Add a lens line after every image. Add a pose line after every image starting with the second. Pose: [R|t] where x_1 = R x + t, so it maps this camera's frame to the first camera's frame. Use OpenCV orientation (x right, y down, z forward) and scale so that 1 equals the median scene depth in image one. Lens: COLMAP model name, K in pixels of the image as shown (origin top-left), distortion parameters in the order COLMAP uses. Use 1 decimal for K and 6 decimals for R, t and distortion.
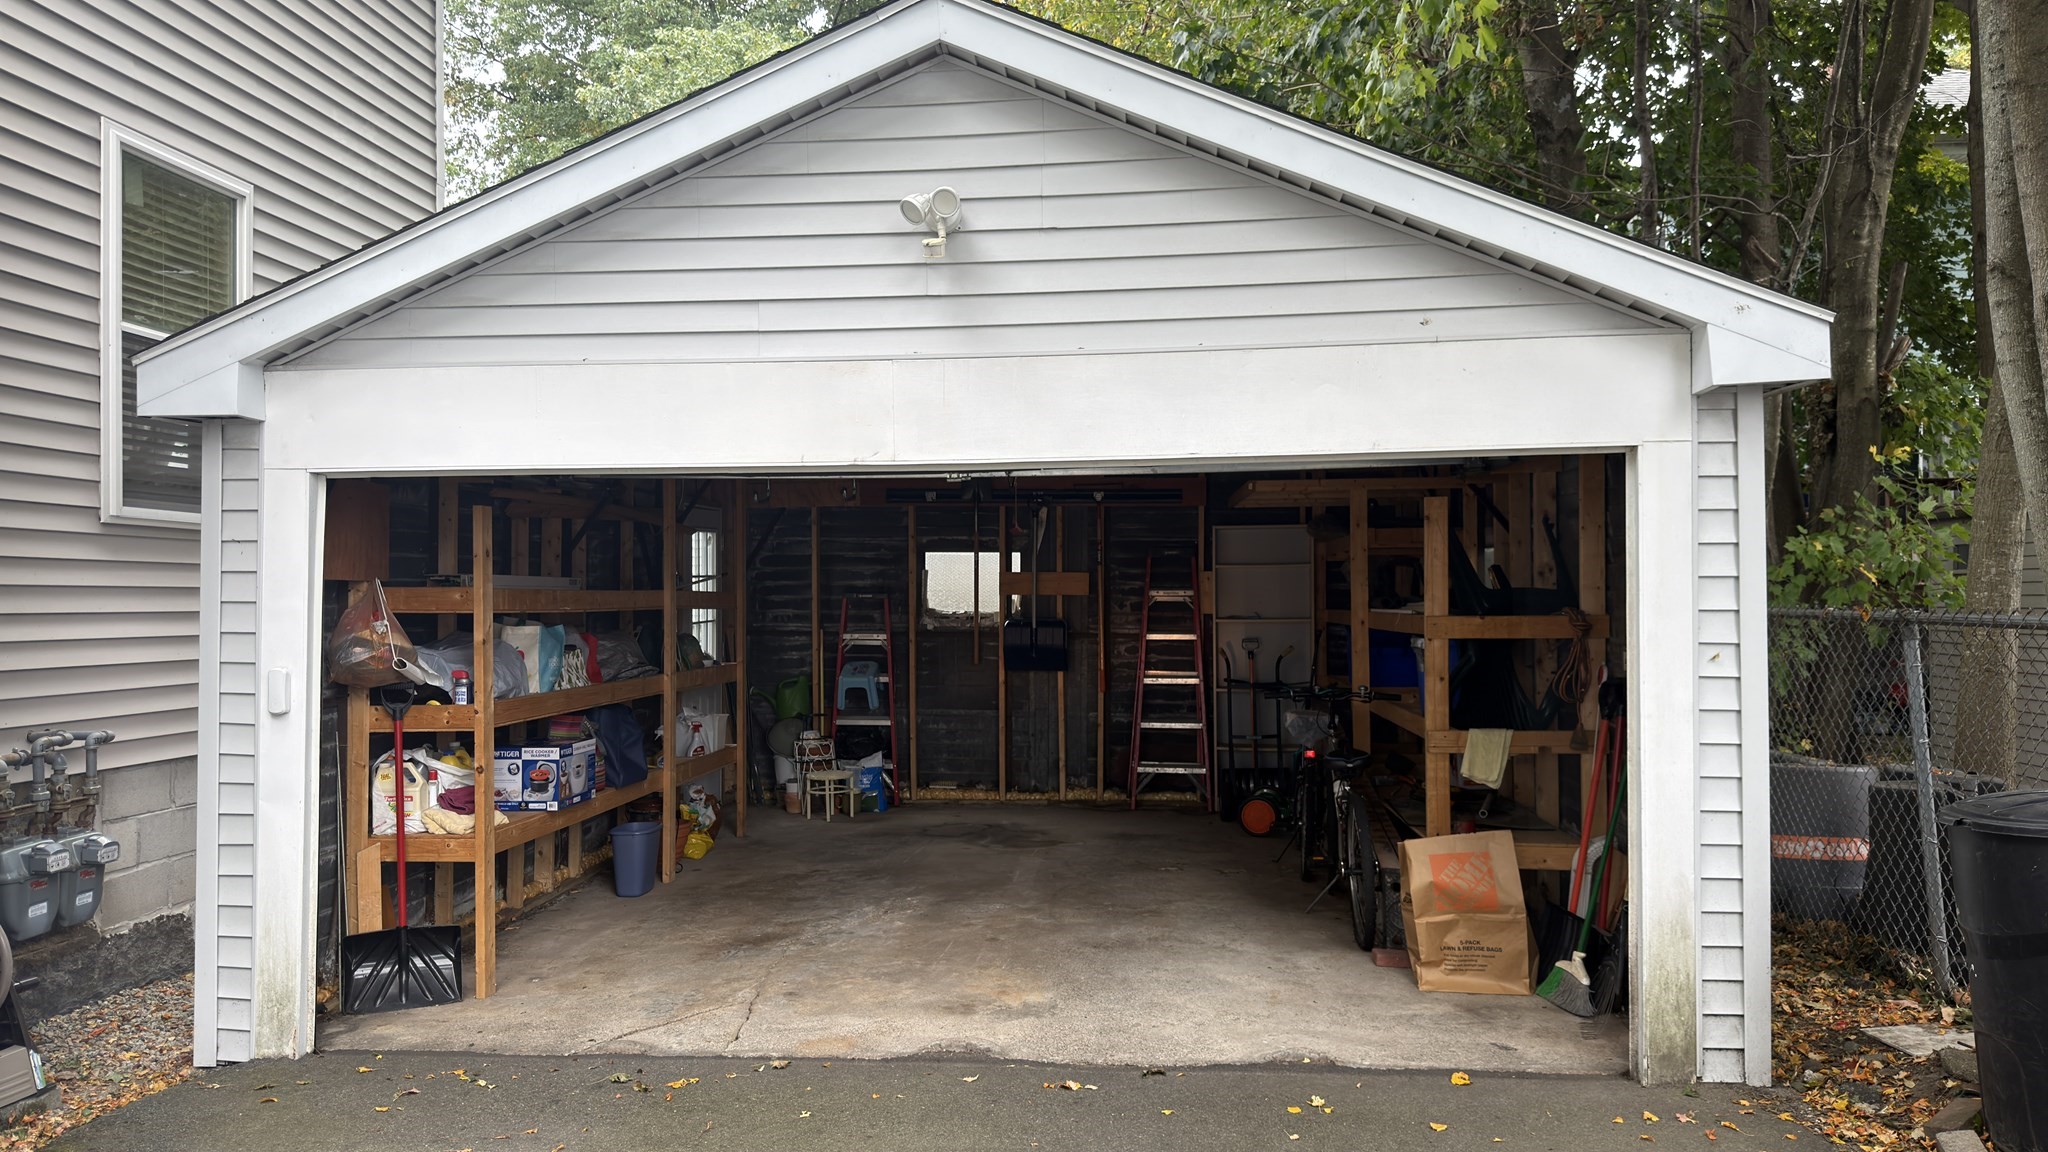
lens RADIAL K [[1432.9, 0, 1024.0], [0, 1432.9, 576.0], [0, 0, 1]] dist [0.056935, -0.154522]
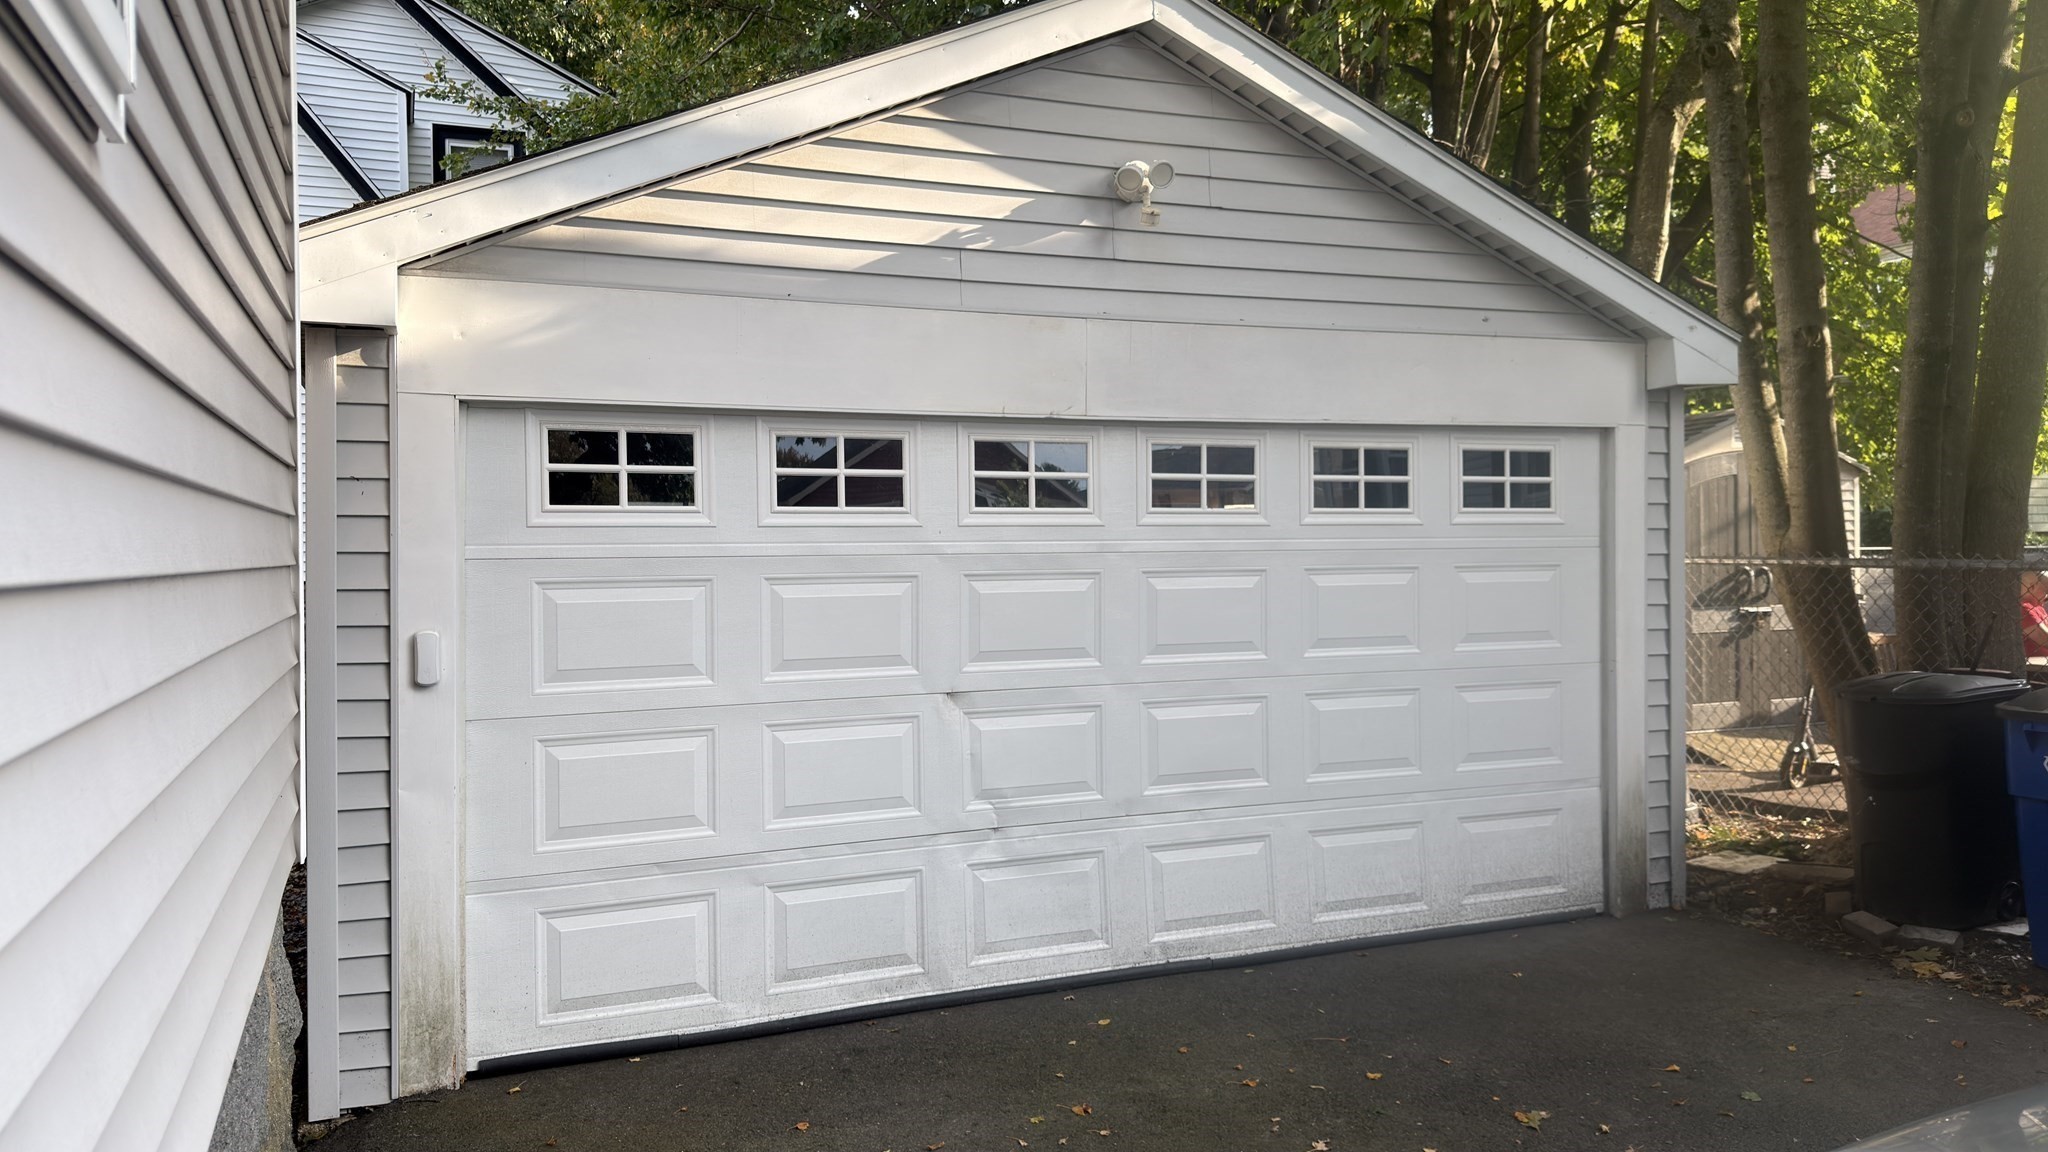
lens RADIAL K [[1432.9, 0, 1024.0], [0, 1432.9, 576.0], [0, 0, 1]] dist [0.056935, -0.154522]
pose [[0.883887, -0.010279, 0.467587, -0.626161], [-0.004297, 0.999538, 0.030096, 0.005386], [-0.467680, -0.028611, 0.883435, 0.098202]]
